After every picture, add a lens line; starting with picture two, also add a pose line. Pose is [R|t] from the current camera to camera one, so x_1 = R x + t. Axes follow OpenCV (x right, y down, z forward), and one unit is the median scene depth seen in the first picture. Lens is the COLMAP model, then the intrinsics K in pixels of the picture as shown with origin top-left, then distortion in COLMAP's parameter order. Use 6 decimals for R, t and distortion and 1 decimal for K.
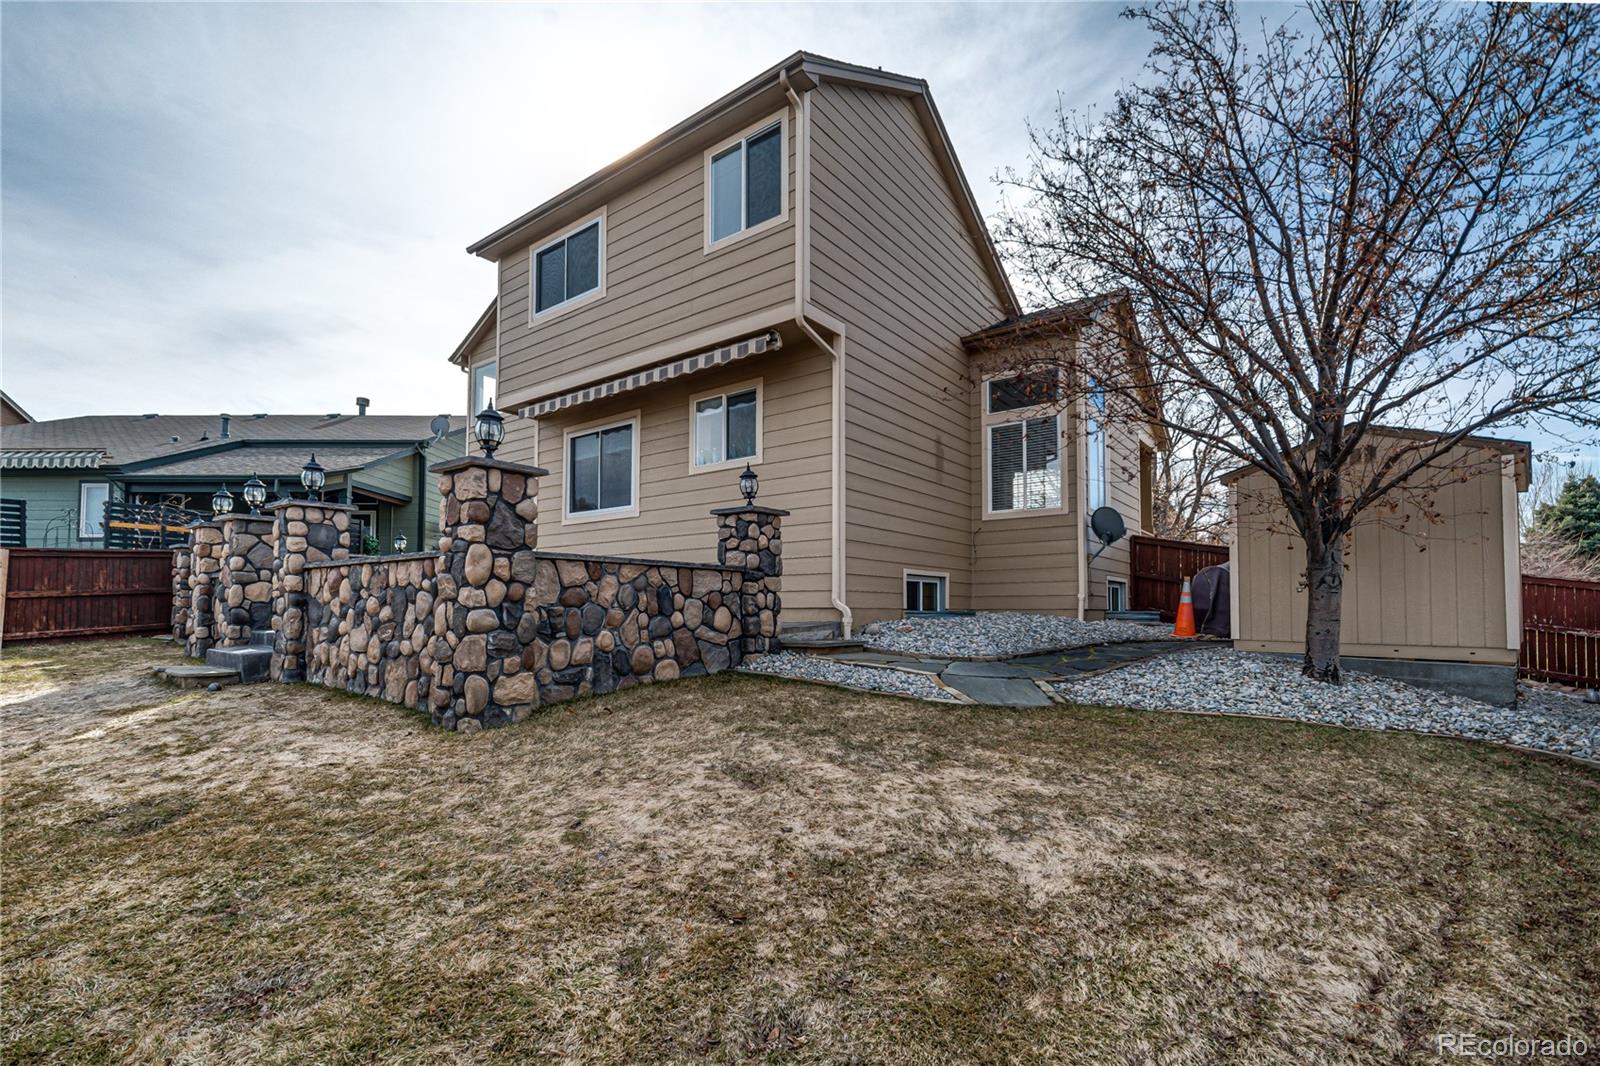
lens RADIAL K [[713.2, 0, 799.1], [0, 713.2, 581.3], [0, 0, 1]] dist [-0.001609, -0.001213]
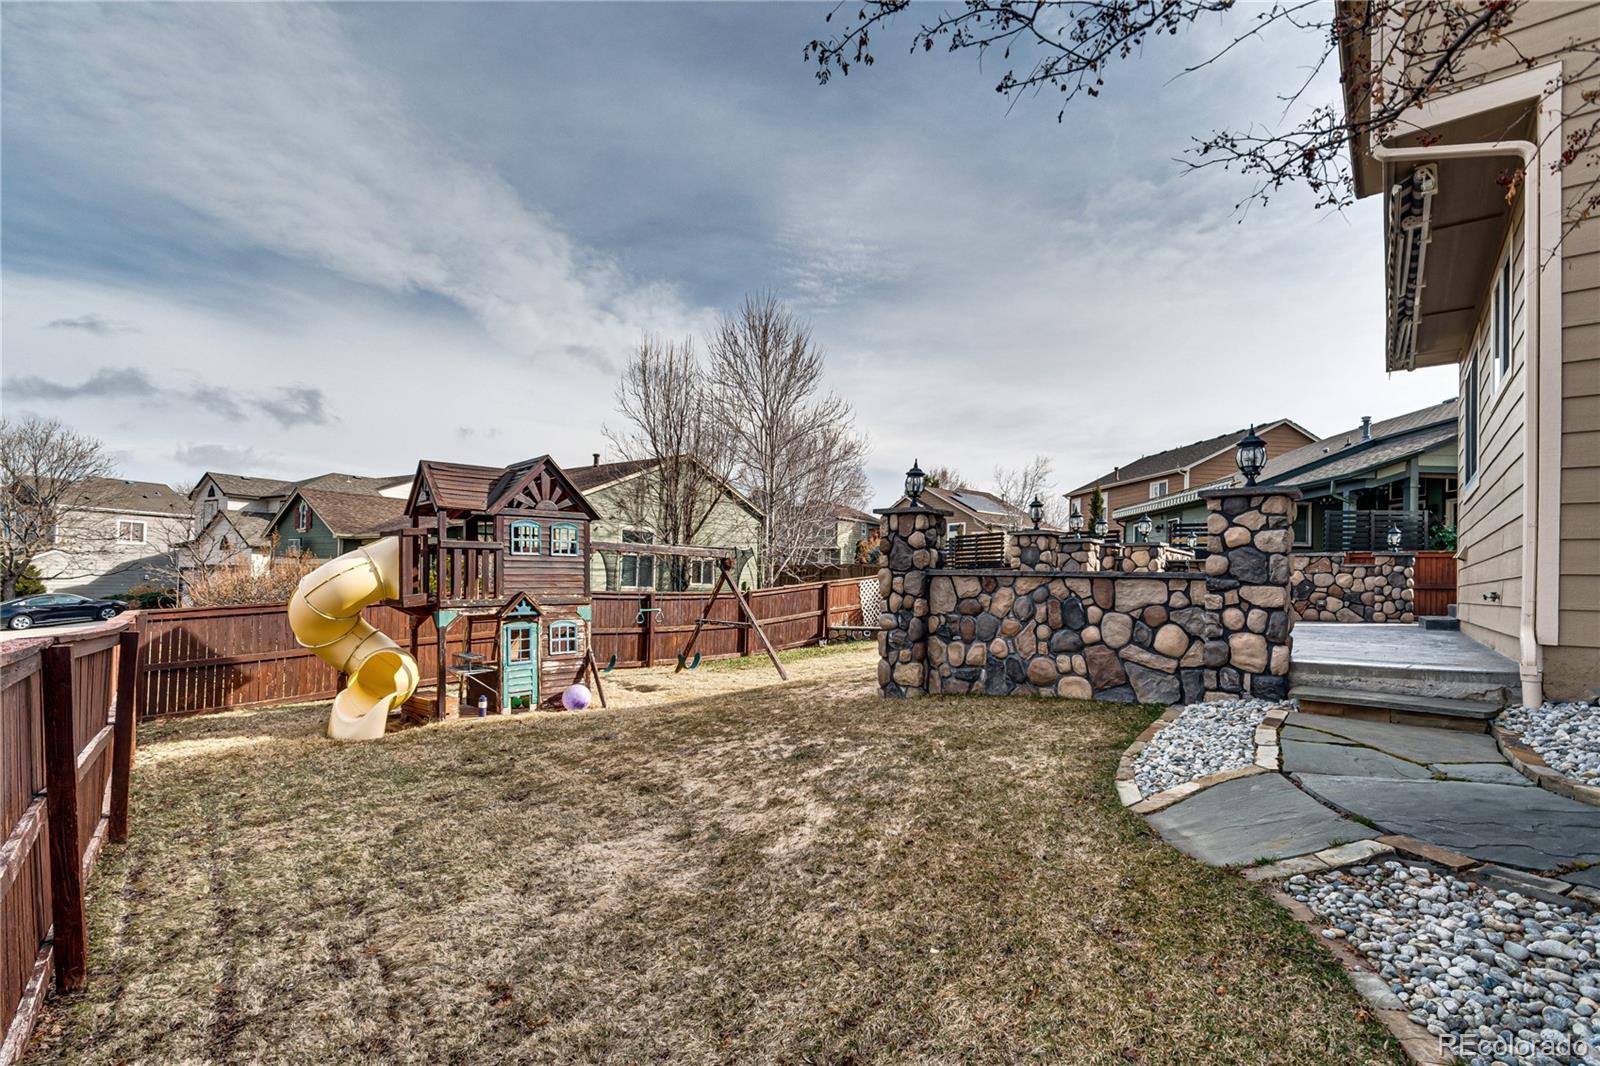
lens RADIAL K [[713.2, 0, 799.1], [0, 713.2, 581.3], [0, 0, 1]] dist [-0.001609, -0.001213]
pose [[-0.041140, -0.004269, -0.999144, 0.808610], [0.017514, 0.999834, -0.004993, -0.017875], [0.999000, -0.017705, -0.041058, 0.717312]]
